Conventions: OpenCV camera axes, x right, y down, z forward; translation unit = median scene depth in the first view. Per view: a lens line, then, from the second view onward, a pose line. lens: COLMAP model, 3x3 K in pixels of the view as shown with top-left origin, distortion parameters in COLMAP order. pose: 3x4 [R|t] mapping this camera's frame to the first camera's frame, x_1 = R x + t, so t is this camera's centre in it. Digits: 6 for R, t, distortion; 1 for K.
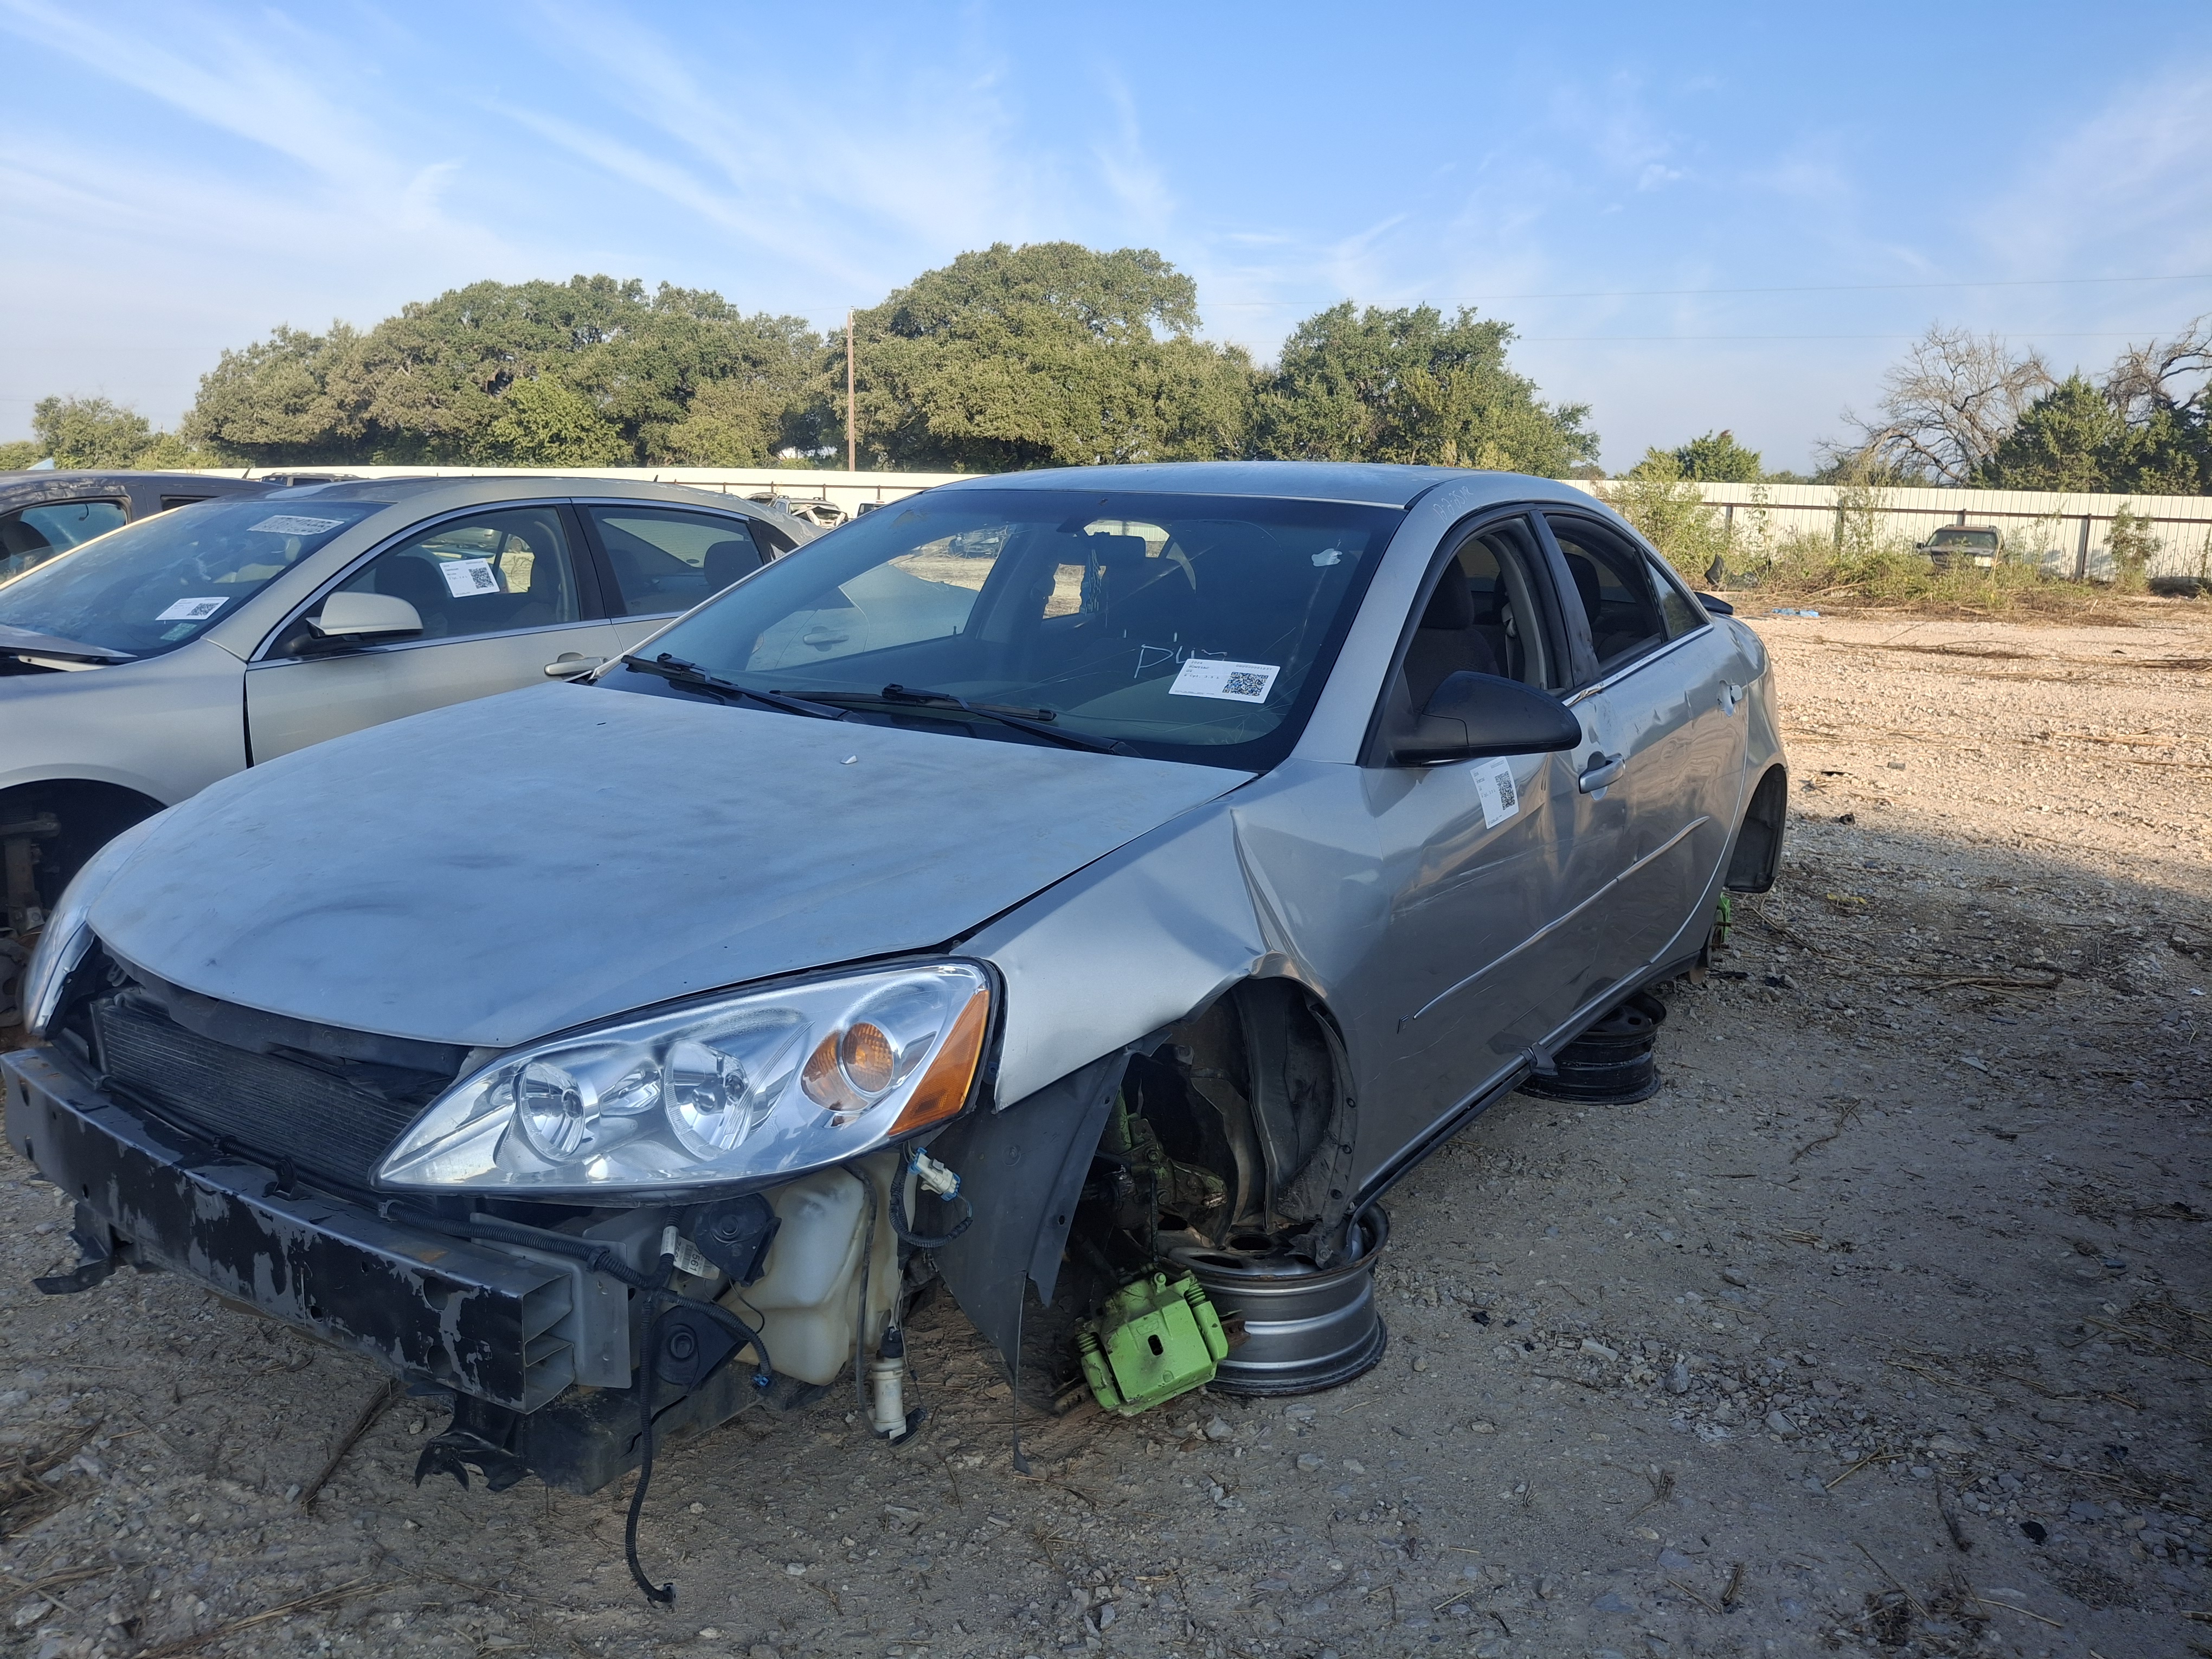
lens RADIAL K [[1825.3, 0, 1105.8], [0, 1825.3, 851.6], [0, 0, 1]] dist [0.015845, -0.049635]
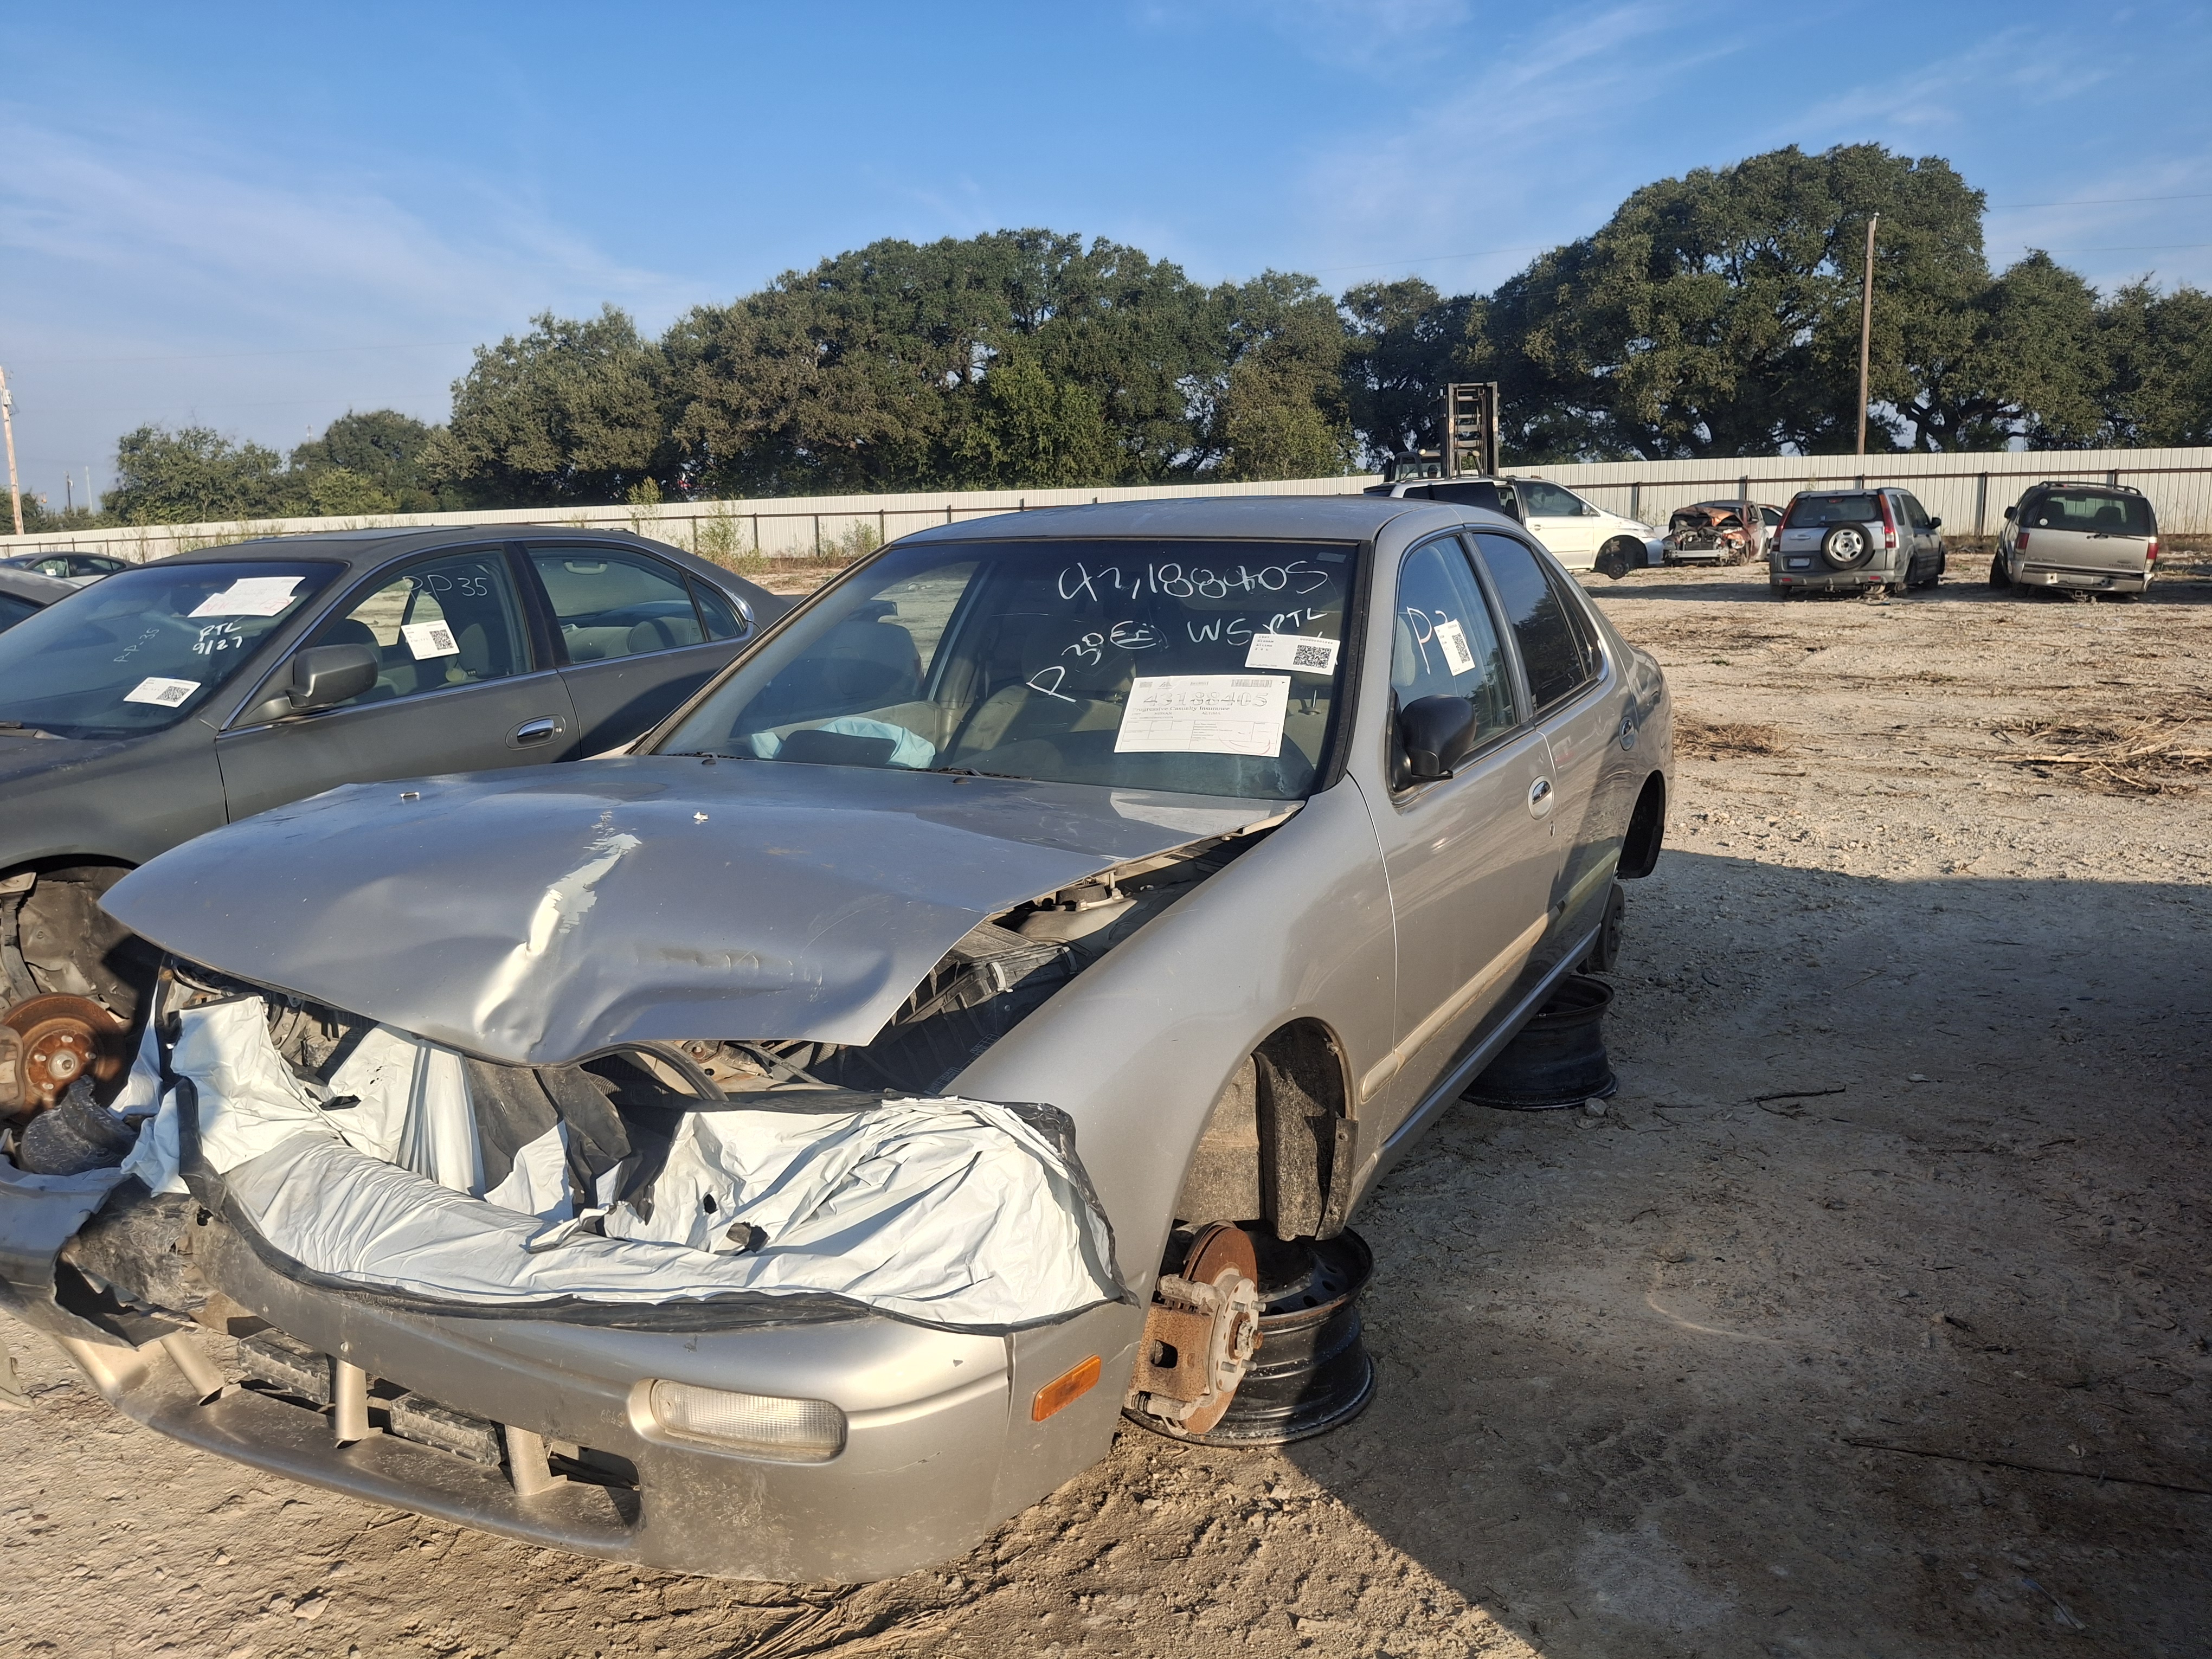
lens RADIAL K [[1722.5, 0, 1096.9], [0, 1722.5, 874.7], [0, 0, 1]] dist [0.048328, -0.103167]
pose [[0.984593, -0.083043, 0.153887, -0.399852], [0.079903, 0.996451, 0.026492, -0.068498], [-0.155541, -0.013788, 0.987733, 0.296817]]
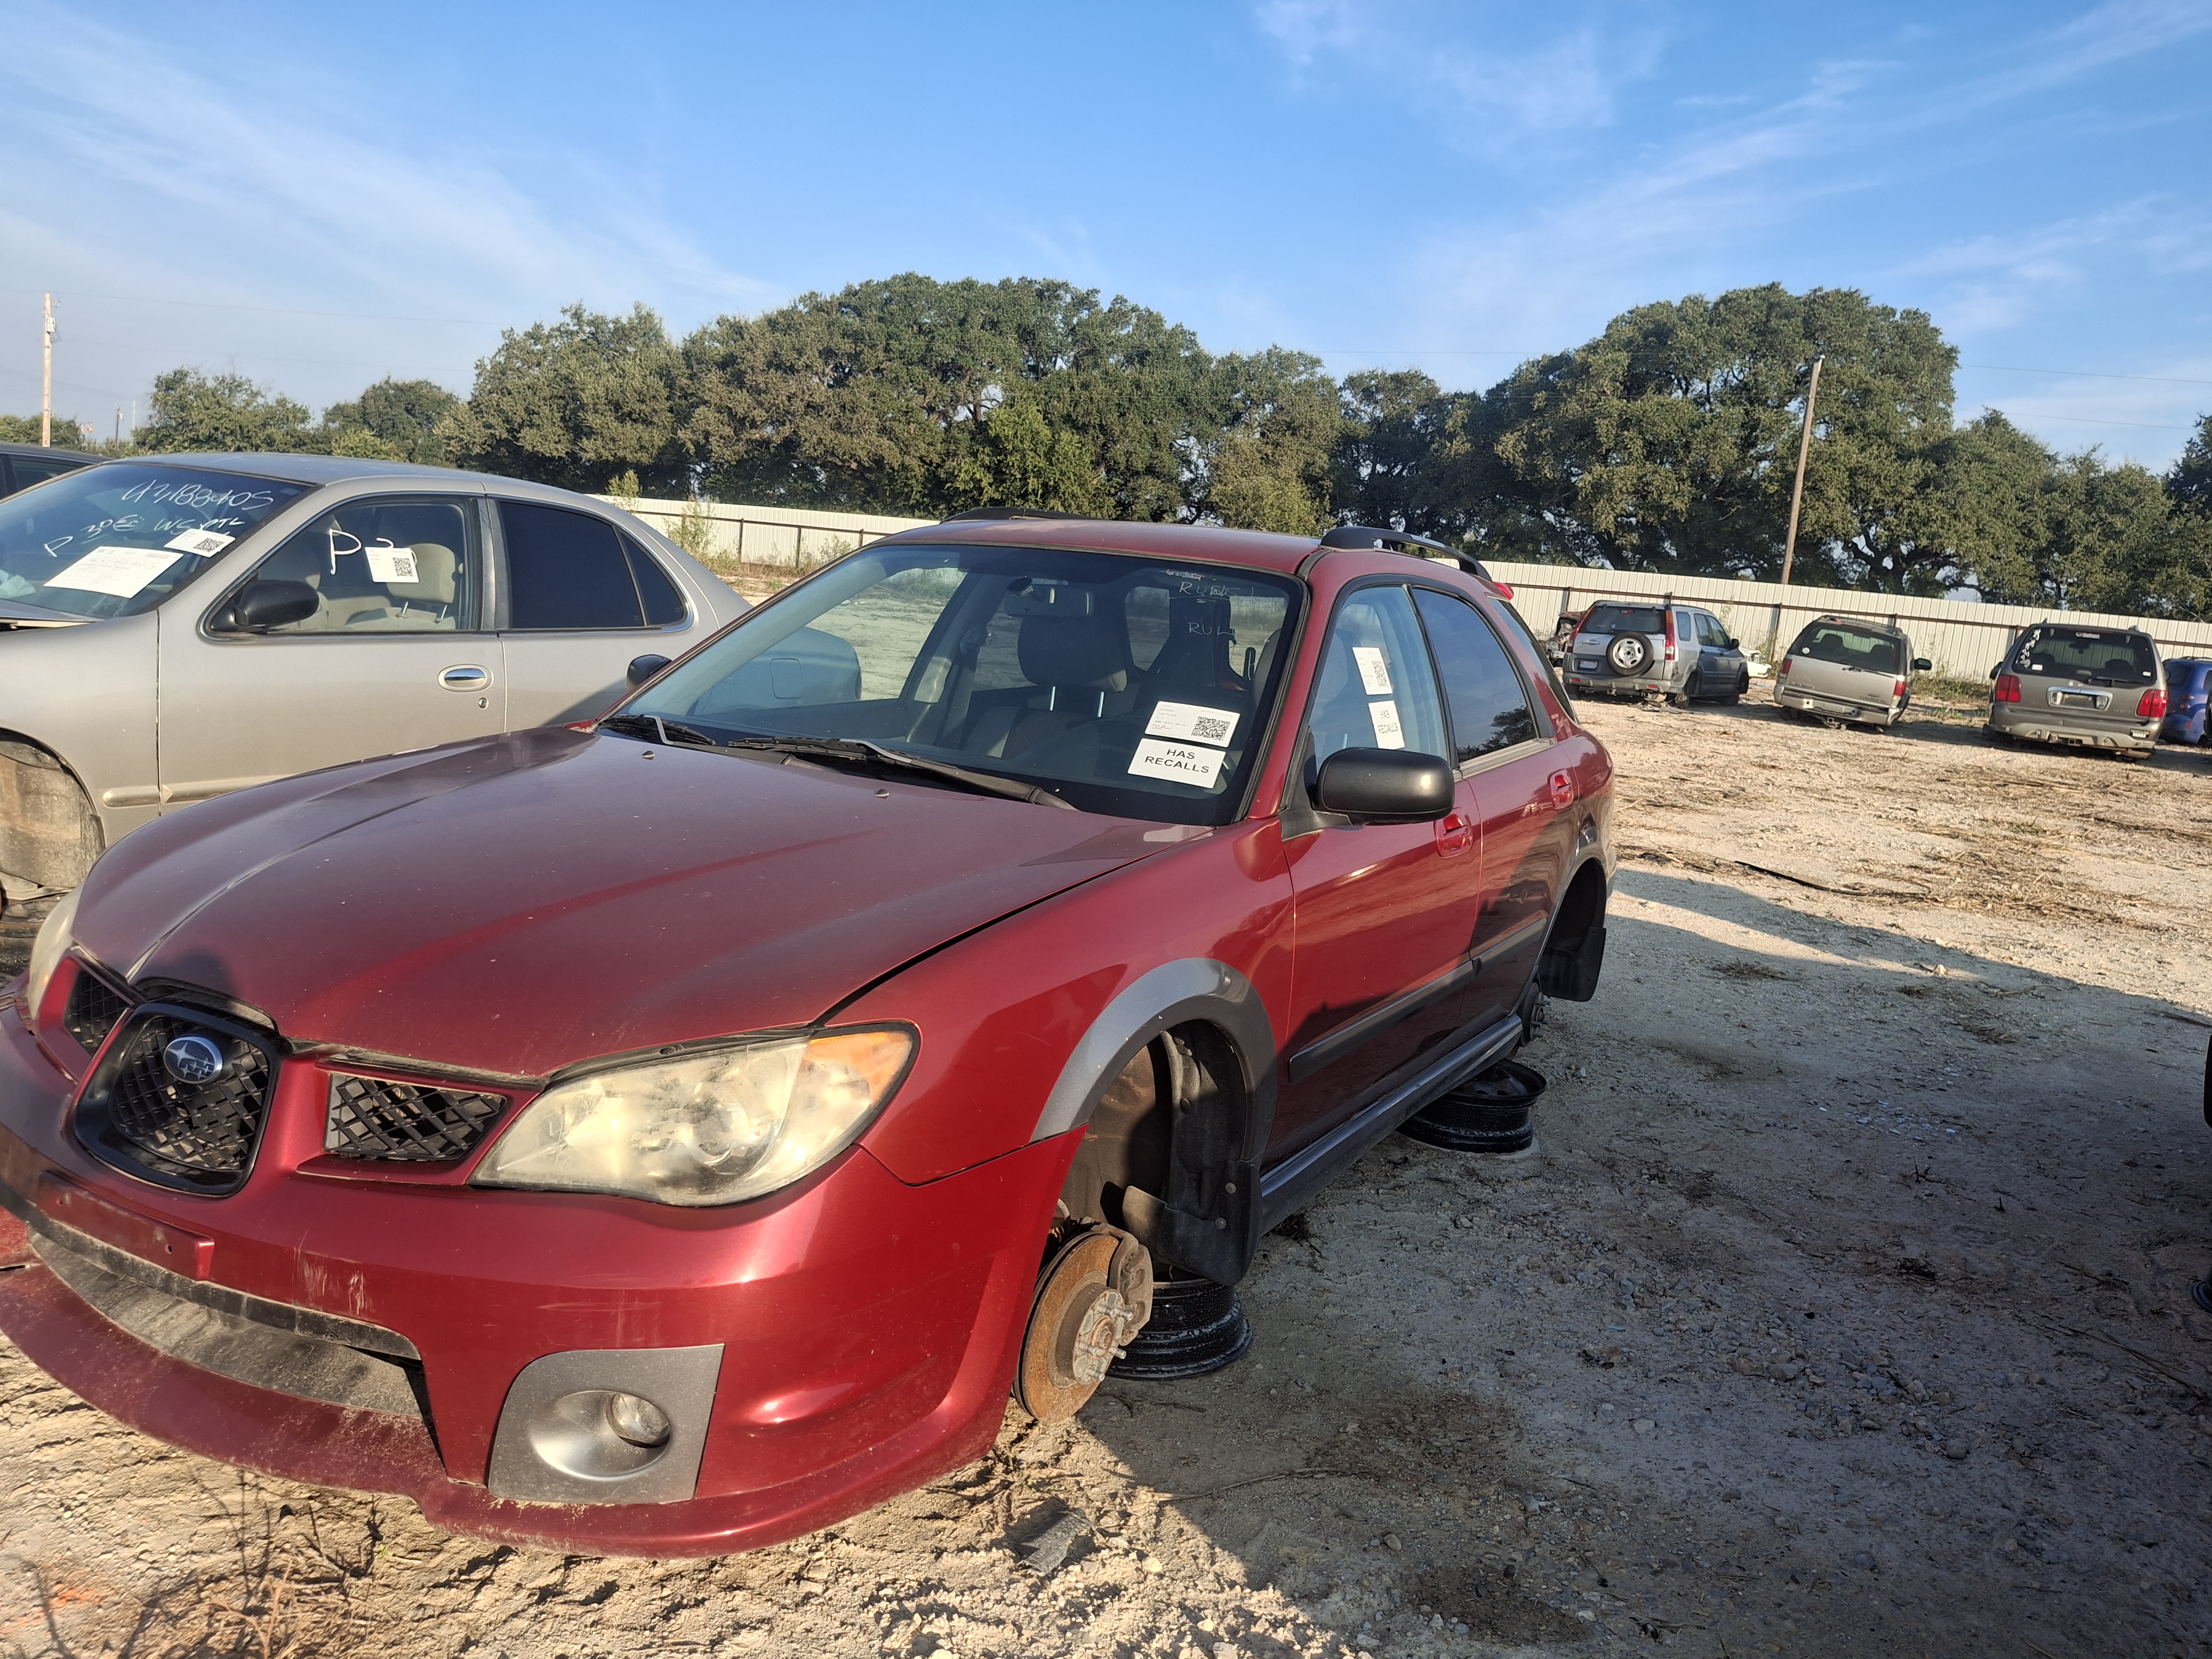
lens RADIAL K [[1722.5, 0, 1111.2], [0, 1722.5, 869.8], [0, 0, 1]] dist [0.048328, -0.103167]
pose [[0.987178, 0.037467, 0.155167, -0.373272], [-0.037165, 0.999297, -0.004851, -0.063099], [-0.155239, -0.000978, 0.987876, 0.276634]]
